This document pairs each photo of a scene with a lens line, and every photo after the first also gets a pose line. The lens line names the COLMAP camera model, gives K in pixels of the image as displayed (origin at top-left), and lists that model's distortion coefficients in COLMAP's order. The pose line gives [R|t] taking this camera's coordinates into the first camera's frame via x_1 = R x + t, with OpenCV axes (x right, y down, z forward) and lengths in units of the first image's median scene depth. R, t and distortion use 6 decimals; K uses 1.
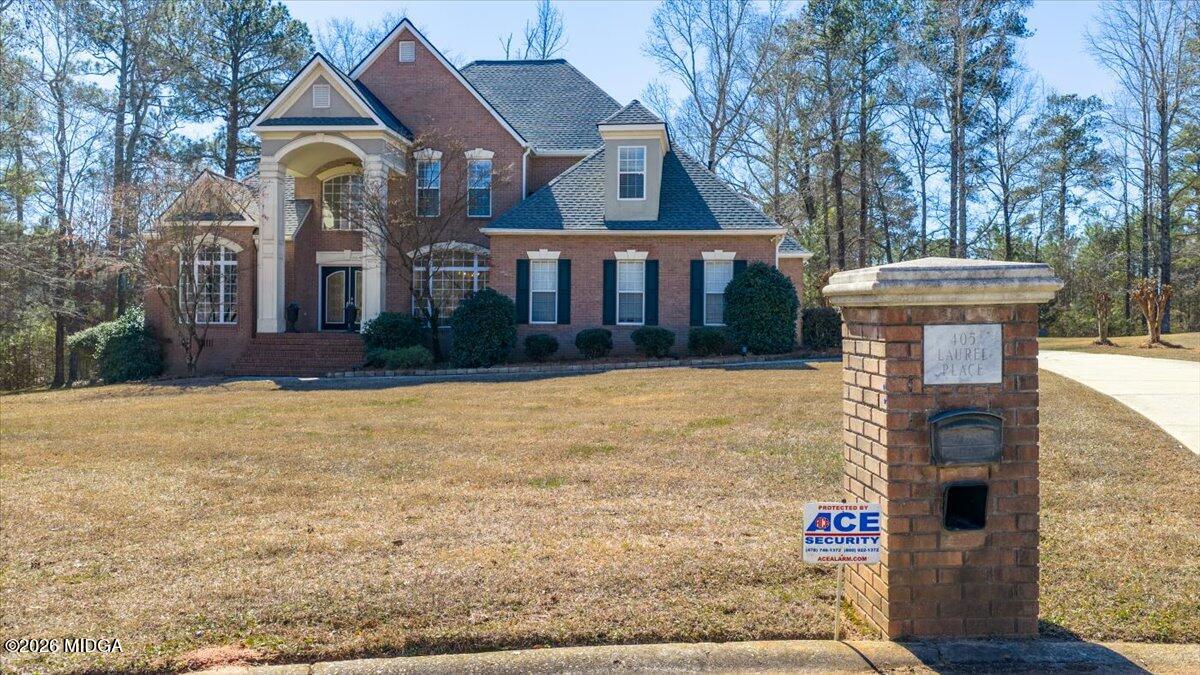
lens RADIAL K [[994.7, 0, 600.0], [0, 994.7, 337.5], [0, 0, 1]] dist [0.033577, -0.067691]
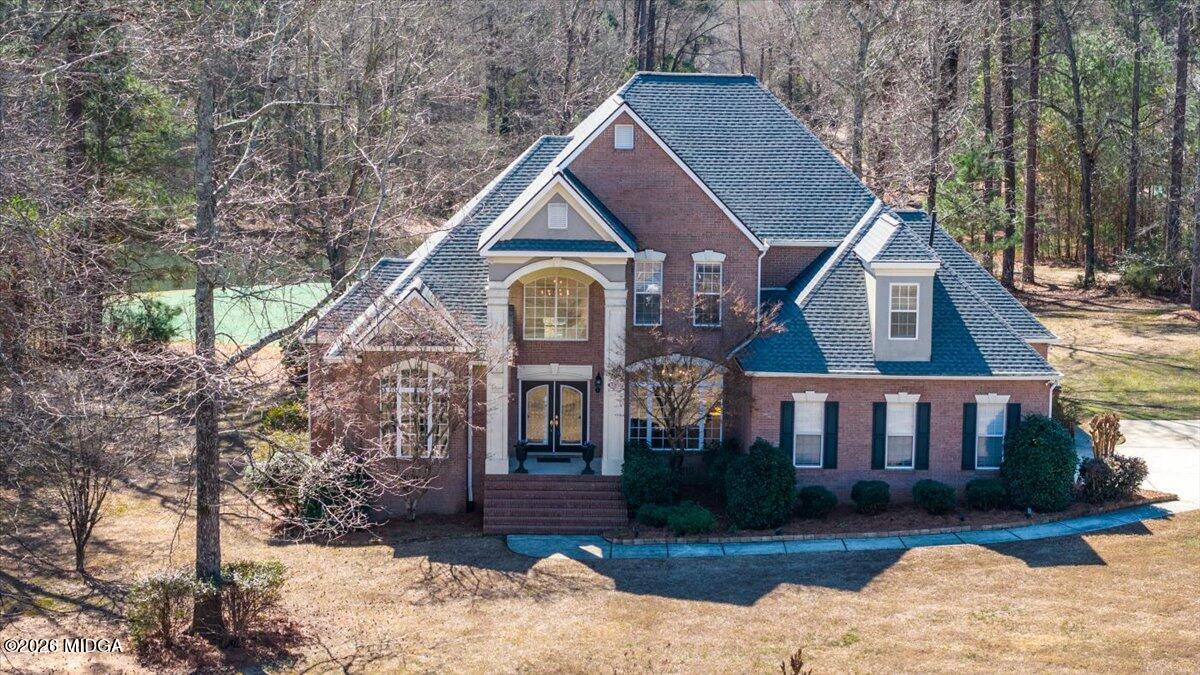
lens RADIAL K [[2361.3, 0, 600.0], [0, 2361.3, 337.5], [0, 0, 1]] dist [-0.131942, -0.110763]
pose [[0.992660, -0.014823, 0.120026, -0.518848], [-0.001869, 0.990462, 0.137771, -0.444014], [-0.120923, -0.136984, 0.983165, -1.159657]]
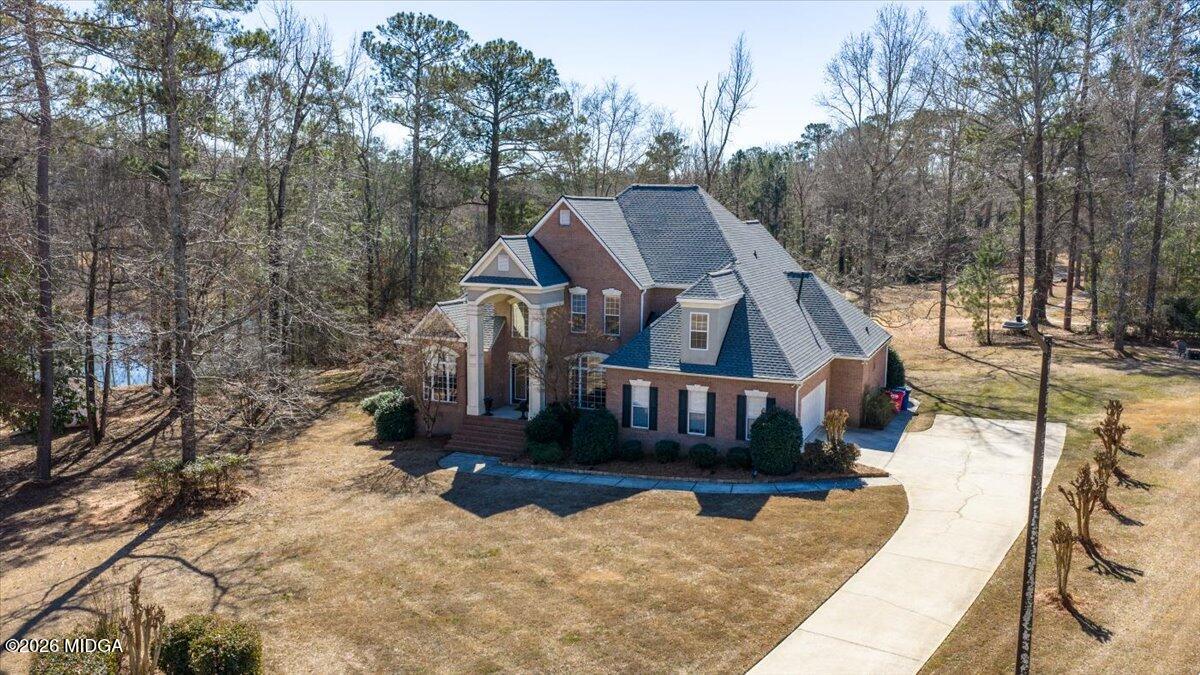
lens RADIAL K [[994.7, 0, 600.0], [0, 994.7, 337.5], [0, 0, 1]] dist [0.033577, -0.067691]
pose [[0.954448, 0.041427, -0.295488, 0.316241], [-0.001361, 0.990909, 0.134529, -0.345204], [0.298375, -0.127998, 0.945827, -0.395672]]
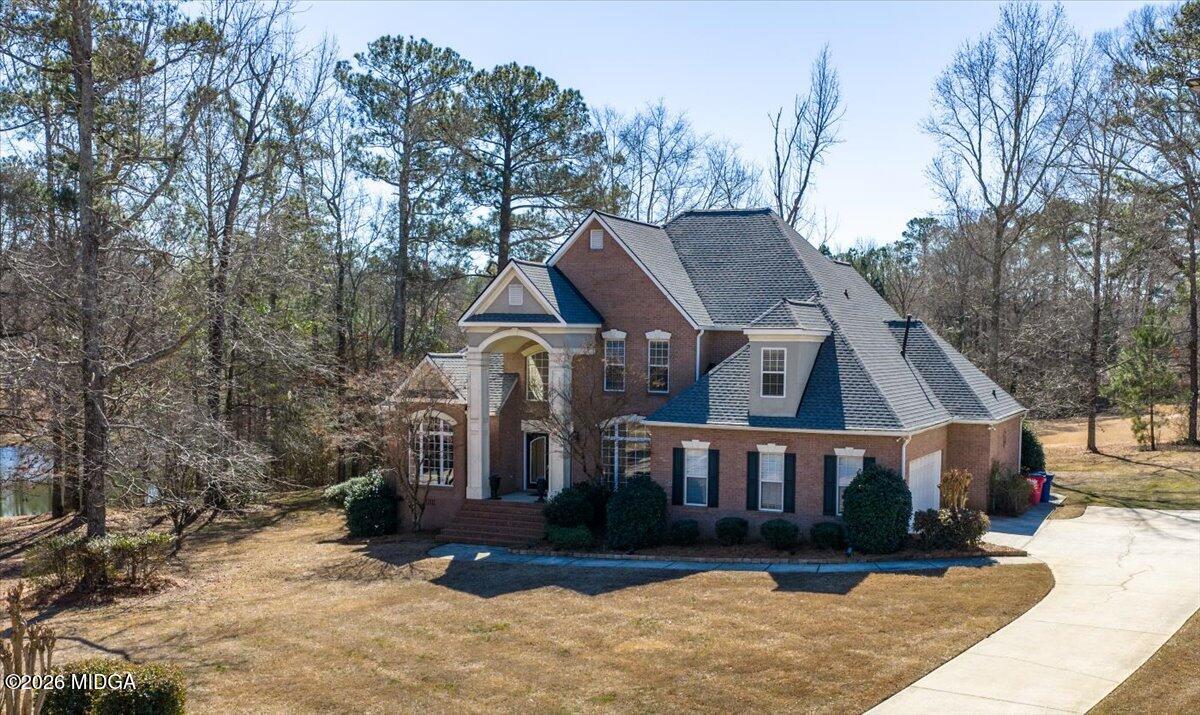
lens RADIAL K [[1299.5, 0, 643.4], [0, 1299.5, 439.4], [0, 0, 1]] dist [0.023239, -0.026351]
pose [[0.954782, 0.023987, -0.296339, 0.315249], [-0.001408, 0.997094, 0.076173, -0.198174], [0.297305, -0.072311, 0.952040, -0.394811]]
